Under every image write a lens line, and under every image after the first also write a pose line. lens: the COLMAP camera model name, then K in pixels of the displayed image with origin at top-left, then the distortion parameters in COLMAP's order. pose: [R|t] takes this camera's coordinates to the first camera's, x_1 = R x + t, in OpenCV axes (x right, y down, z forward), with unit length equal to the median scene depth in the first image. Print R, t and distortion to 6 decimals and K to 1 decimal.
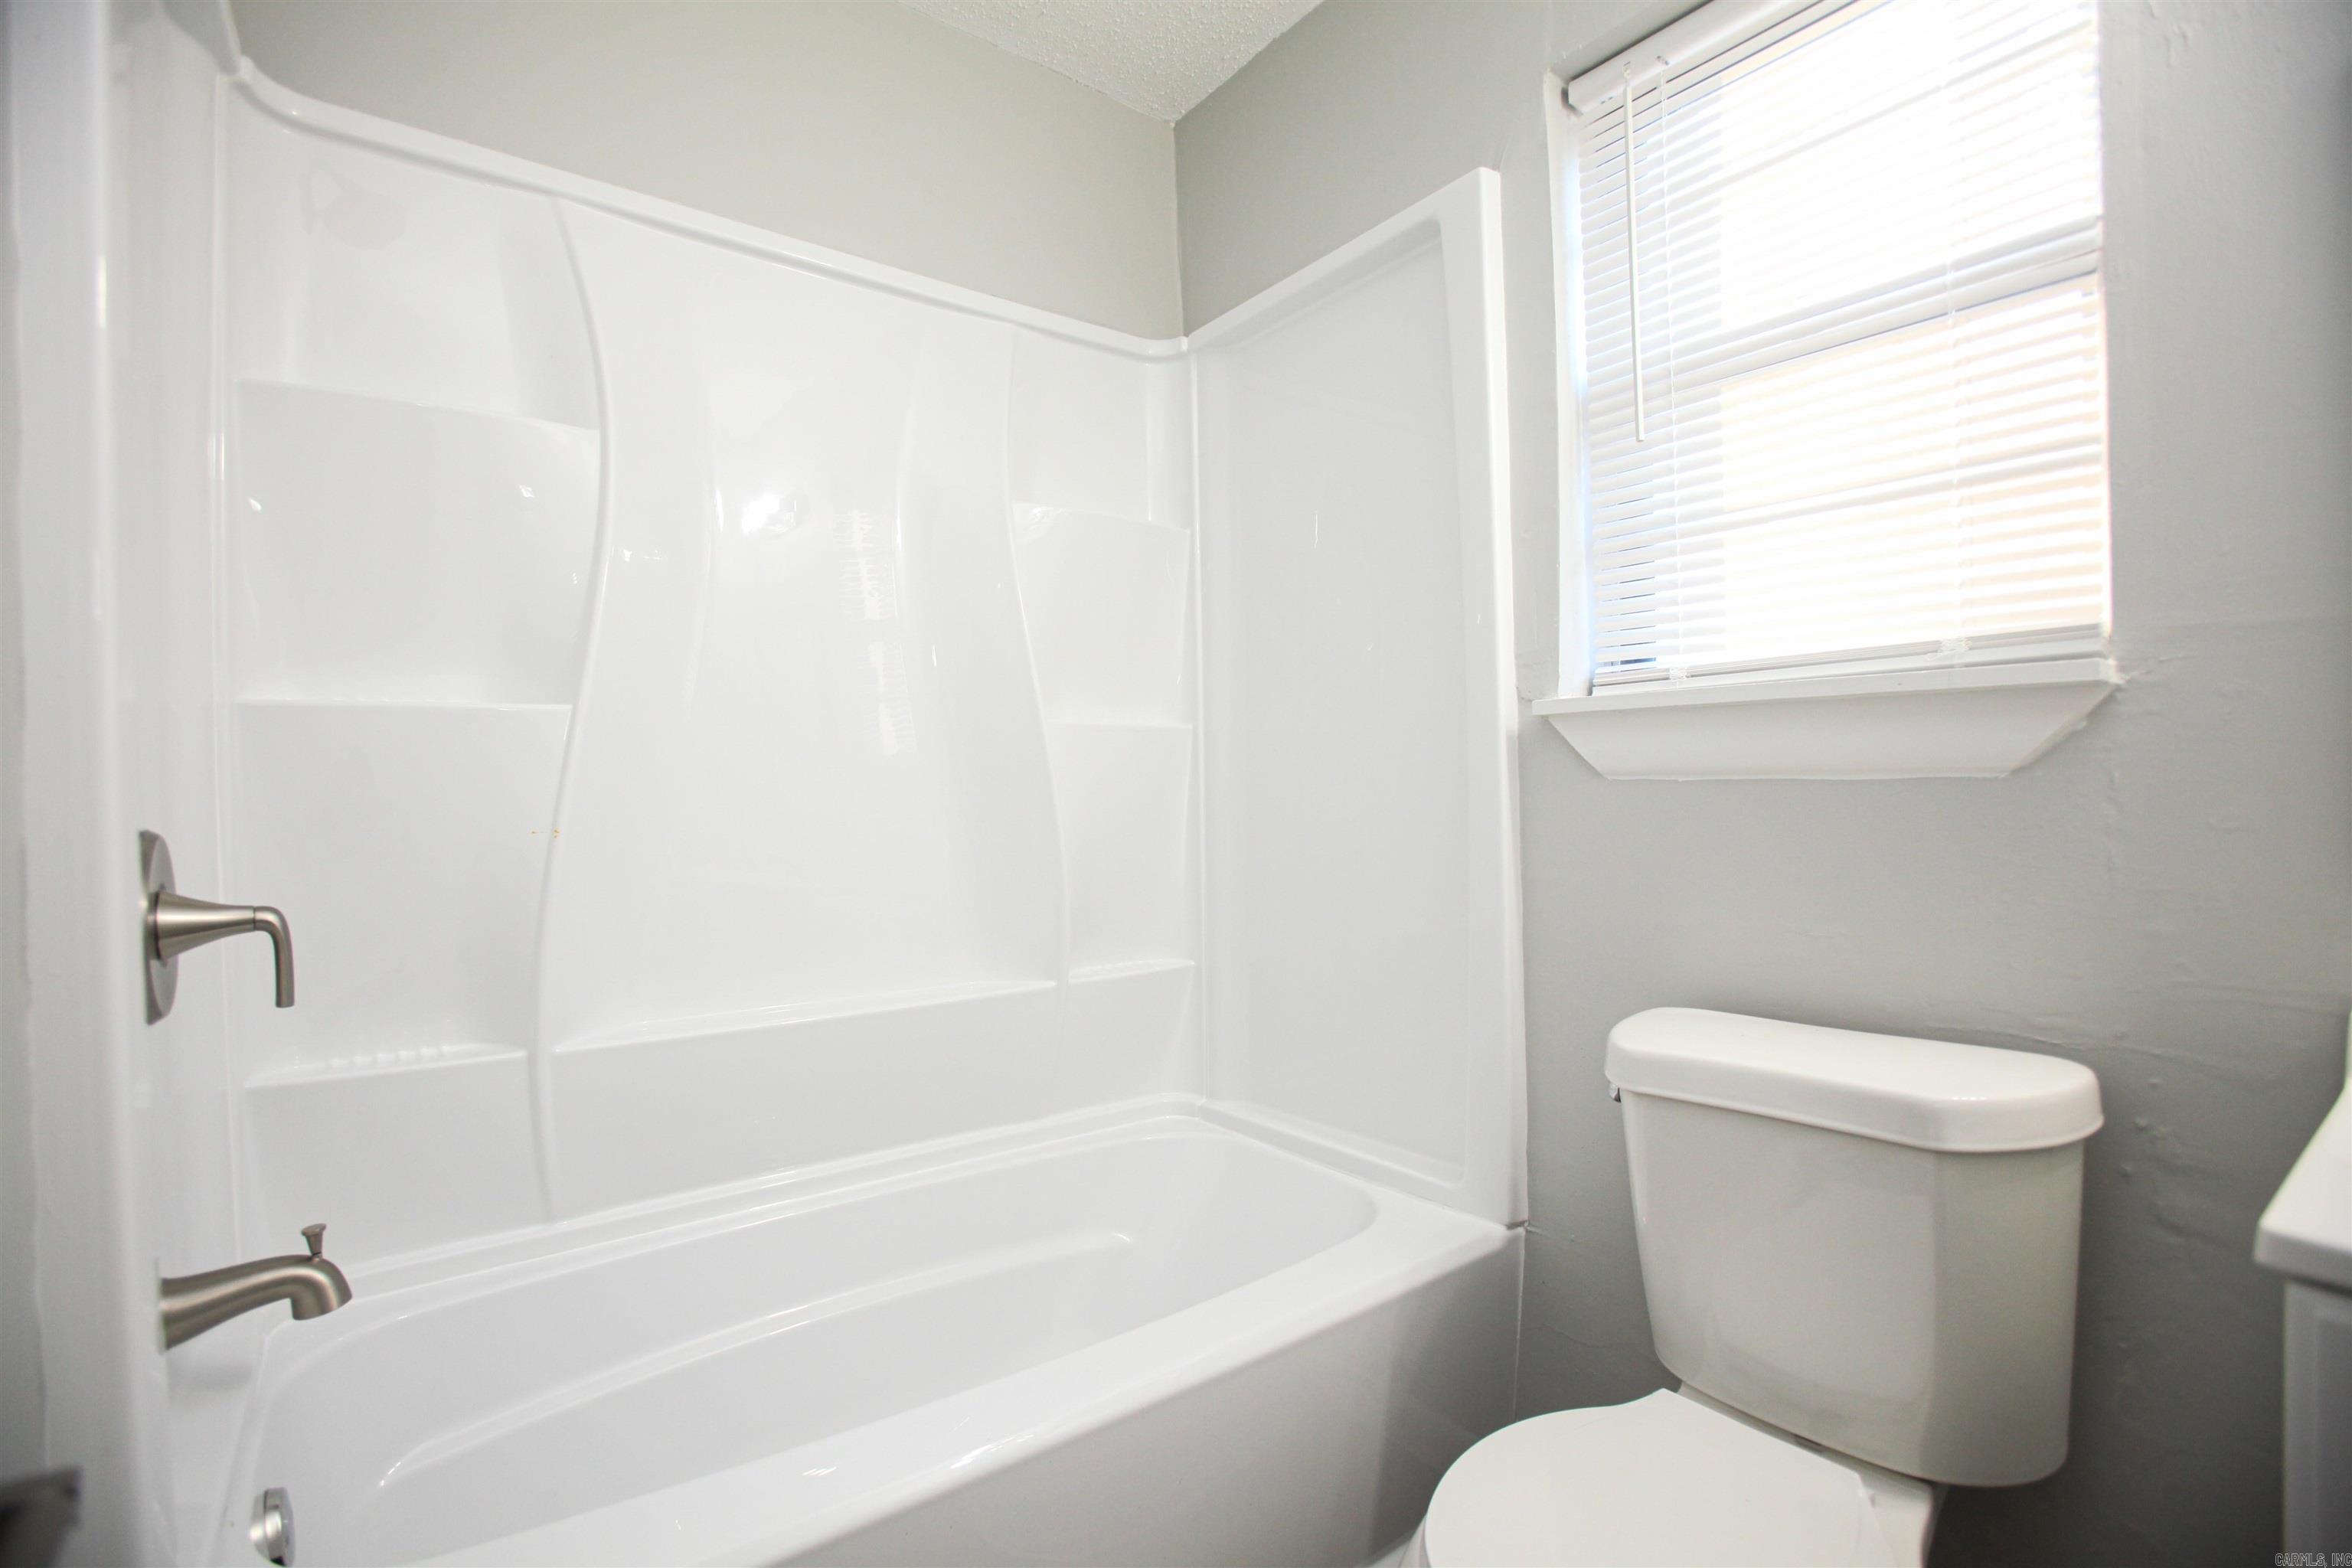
lens RADIAL K [[1092.7, 0, 1161.6], [0, 1092.7, 787.0], [0, 0, 1]] dist [-0.074933, 0.036239]
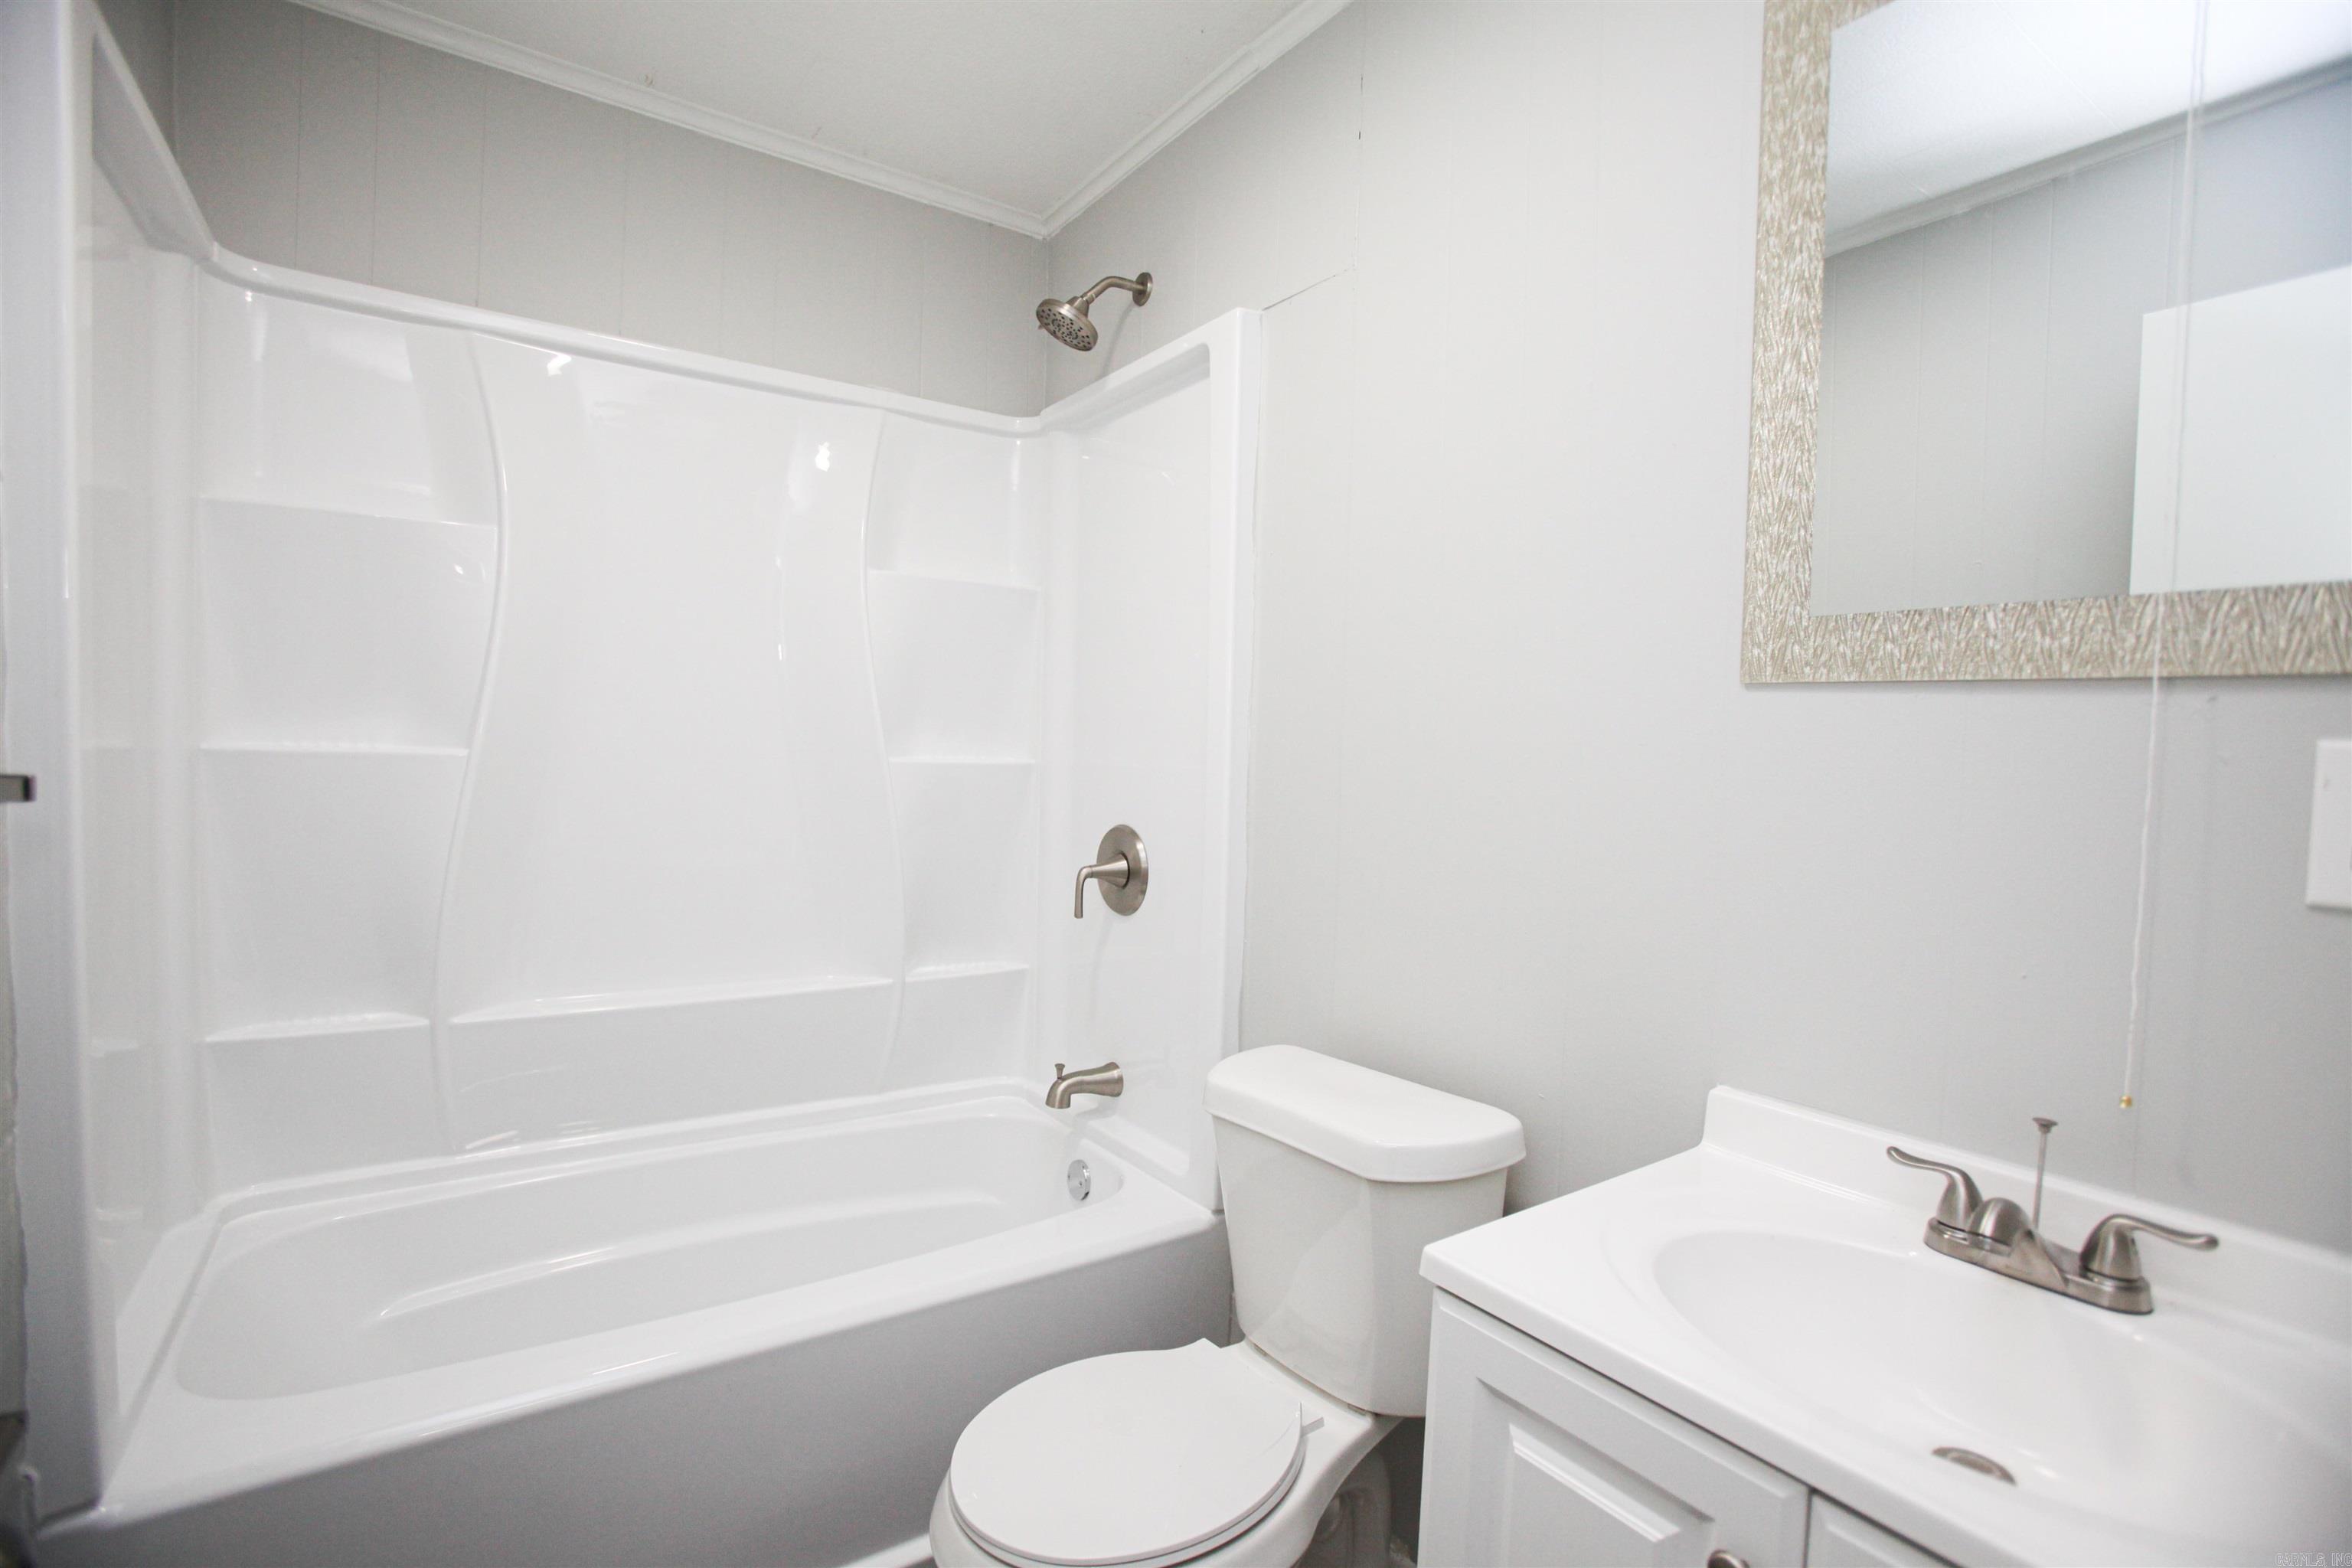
lens RADIAL K [[1071.6, 0, 1145.9], [0, 1071.6, 793.1], [0, 0, 1]] dist [-0.067806, 0.022823]
pose [[0.997690, 0.039451, -0.055310, 0.295758], [-0.037543, 0.998678, 0.035113, -0.094136], [0.056622, -0.032956, 0.997852, -0.169333]]
